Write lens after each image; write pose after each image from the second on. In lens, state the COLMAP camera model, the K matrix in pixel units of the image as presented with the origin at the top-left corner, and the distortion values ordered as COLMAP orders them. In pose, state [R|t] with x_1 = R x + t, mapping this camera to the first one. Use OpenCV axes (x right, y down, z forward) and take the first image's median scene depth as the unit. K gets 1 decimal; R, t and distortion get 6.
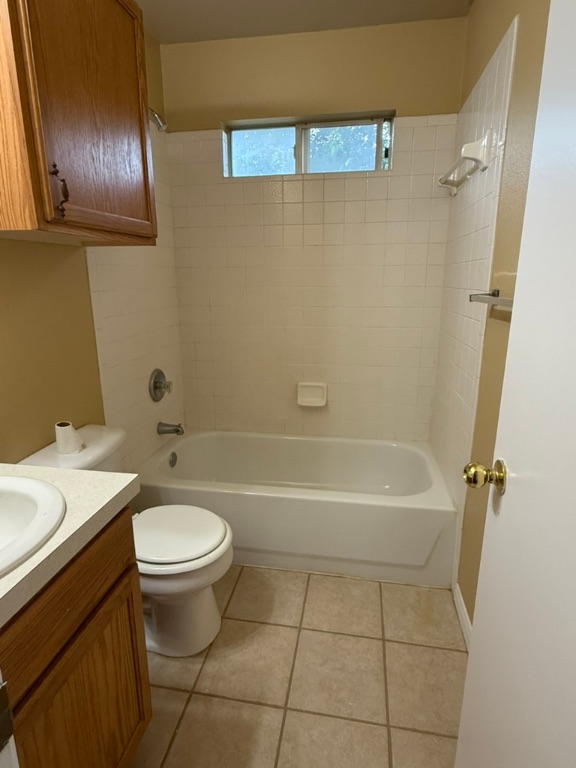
lens RADIAL K [[425.7, 0, 290.5], [0, 425.7, 383.2], [0, 0, 1]] dist [0.000582, -0.000936]
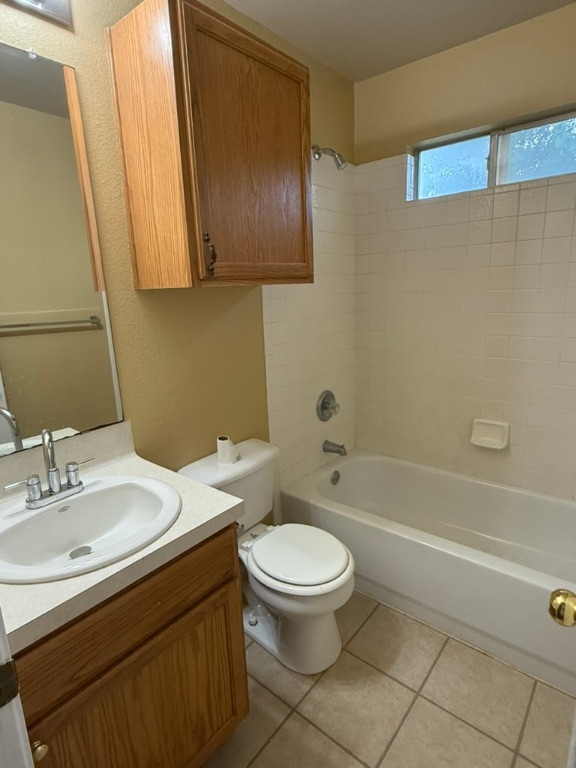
lens RADIAL K [[425.7, 0, 290.0], [0, 425.7, 384.2], [0, 0, 1]] dist [0.000582, -0.000936]
pose [[0.864483, 0.082443, -0.495855, 0.189312], [-0.087870, 0.996055, 0.012414, -0.077636], [0.494922, 0.032839, 0.868316, 0.047026]]
